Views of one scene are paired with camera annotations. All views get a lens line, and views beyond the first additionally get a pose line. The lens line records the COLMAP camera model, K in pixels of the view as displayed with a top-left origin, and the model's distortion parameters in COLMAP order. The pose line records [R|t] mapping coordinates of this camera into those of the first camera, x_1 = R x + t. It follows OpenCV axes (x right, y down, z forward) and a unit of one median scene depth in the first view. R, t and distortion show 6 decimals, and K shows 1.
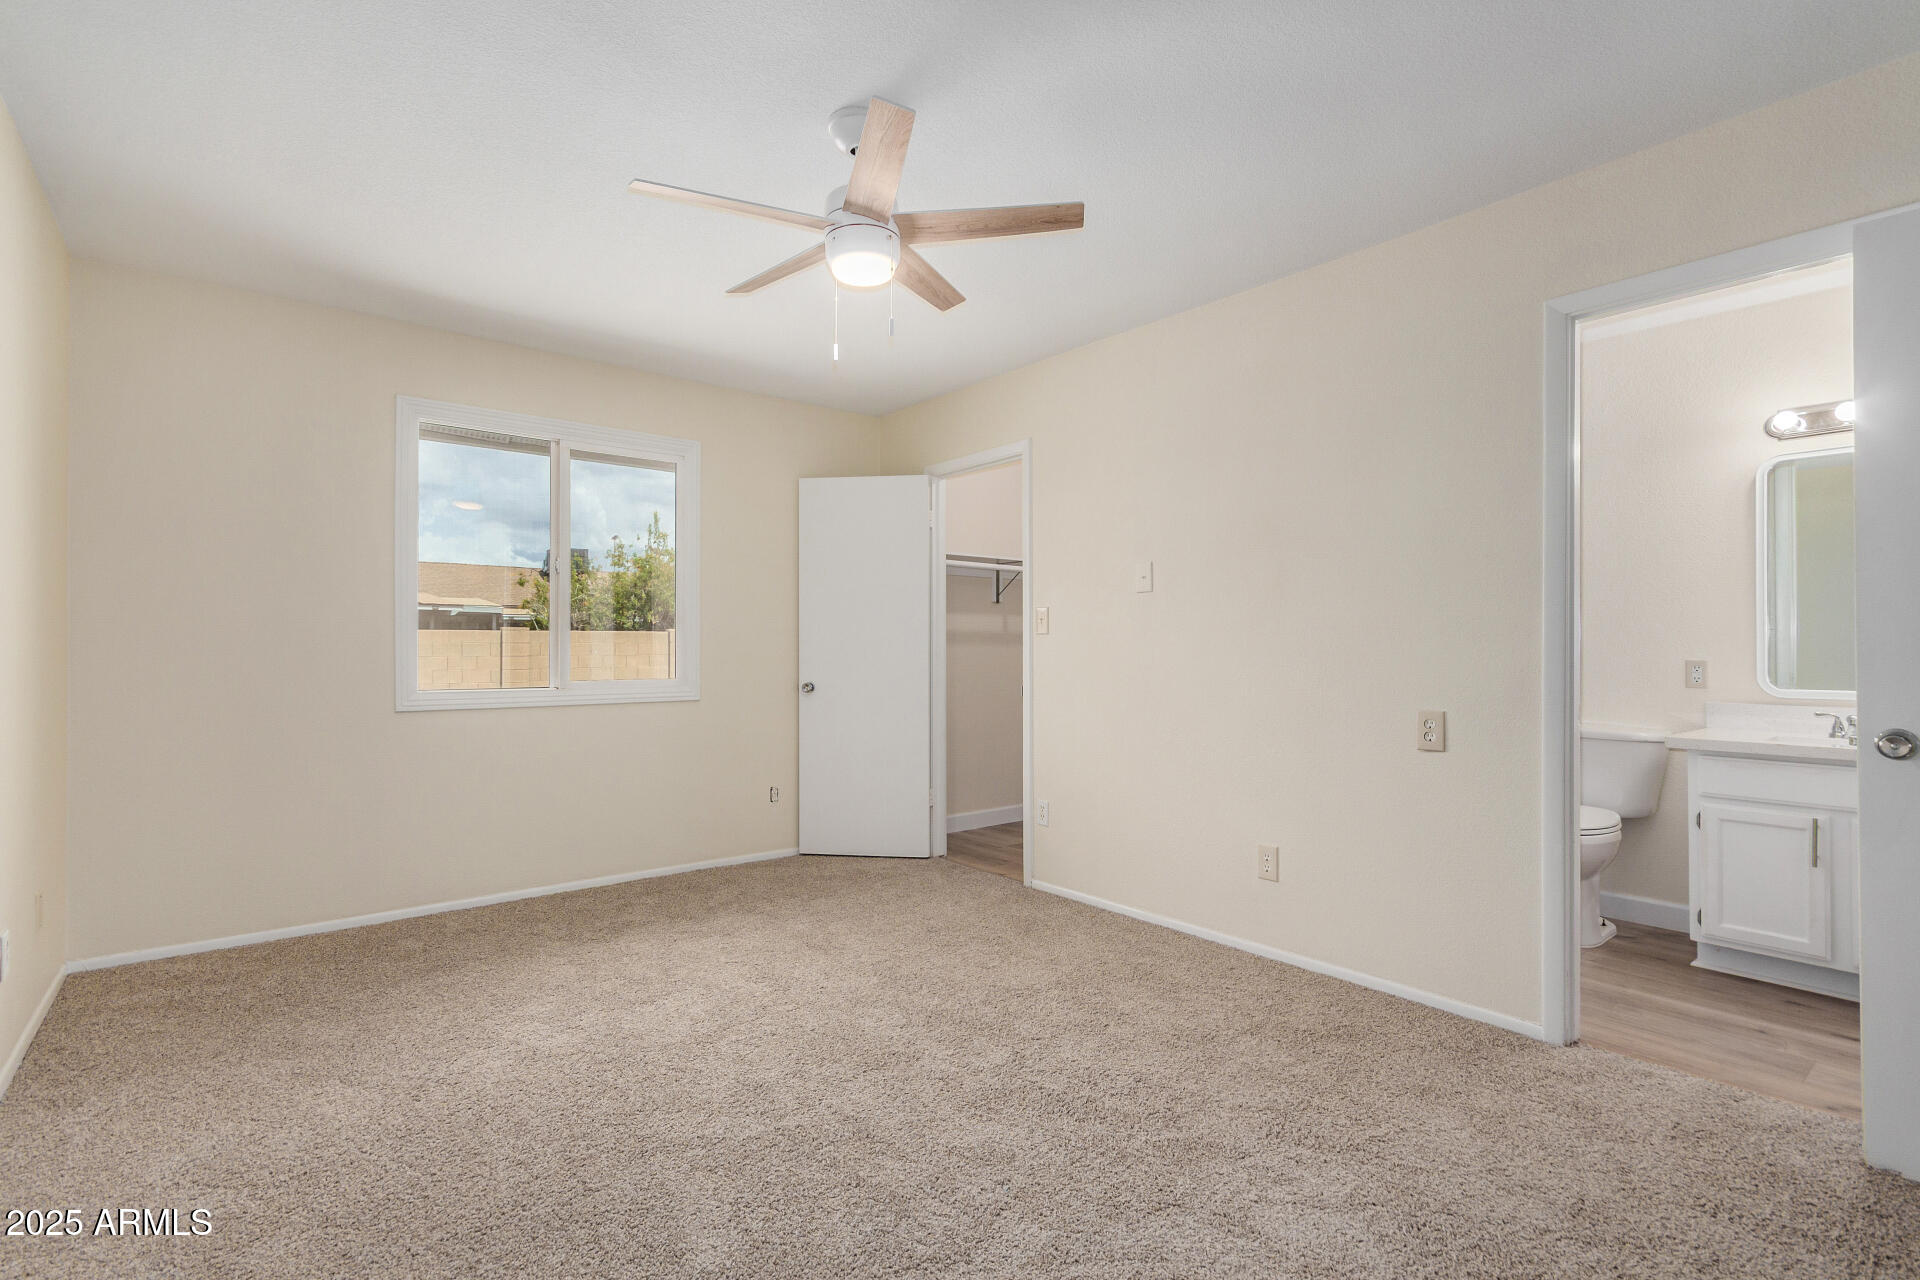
lens RADIAL K [[896.0, 0, 952.5], [0, 896.0, 630.3], [0, 0, 1]] dist [0.007493, -0.000602]
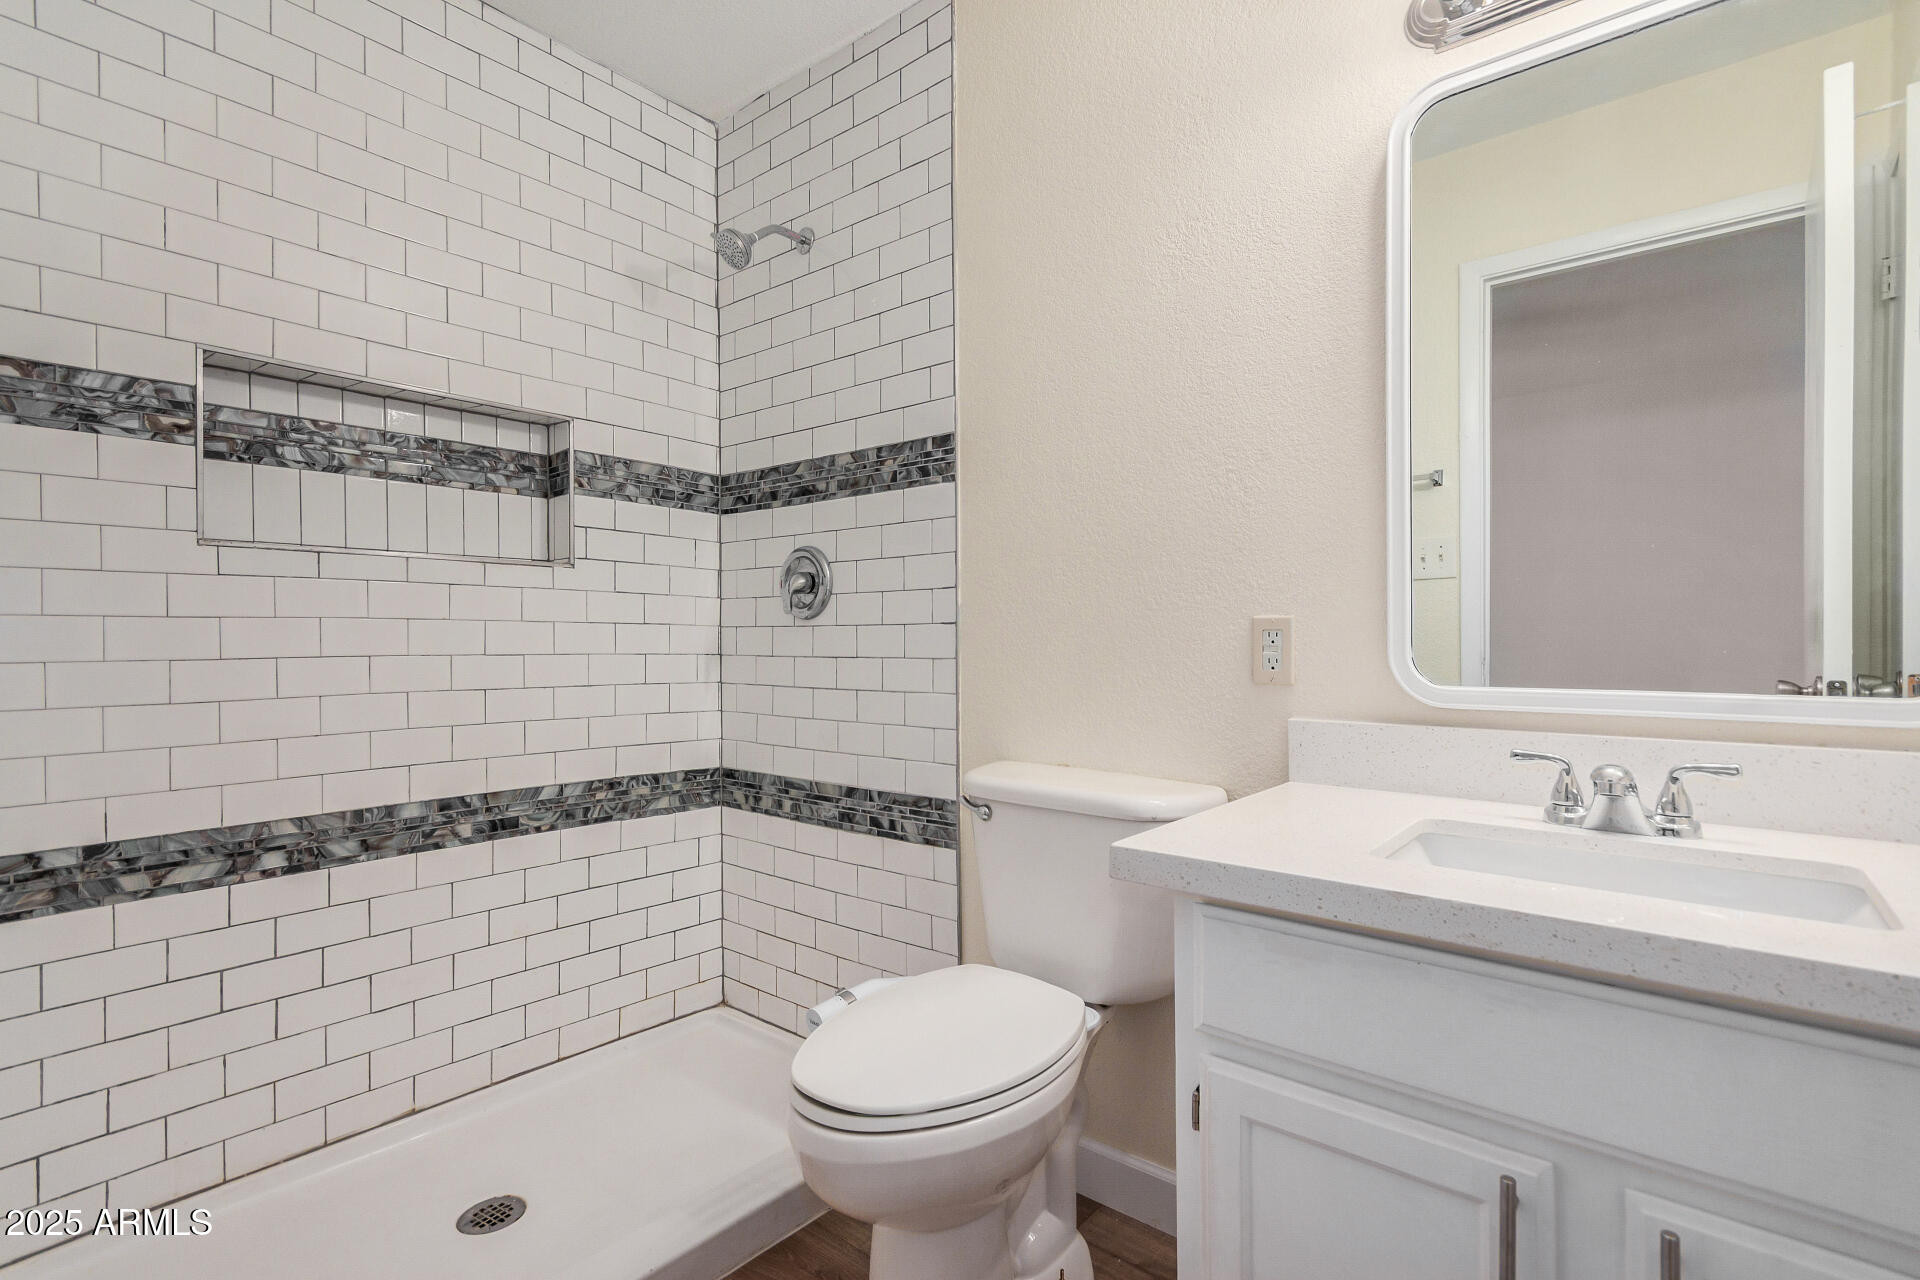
lens RADIAL K [[896.0, 0, 957.5], [0, 896.0, 643.9], [0, 0, 1]] dist [0.007493, -0.000602]
pose [[0.978304, -0.010170, 0.206926, 0.374038], [0.007634, 0.999886, 0.013050, 0.023838], [-0.207035, -0.011187, 0.978270, 0.389789]]
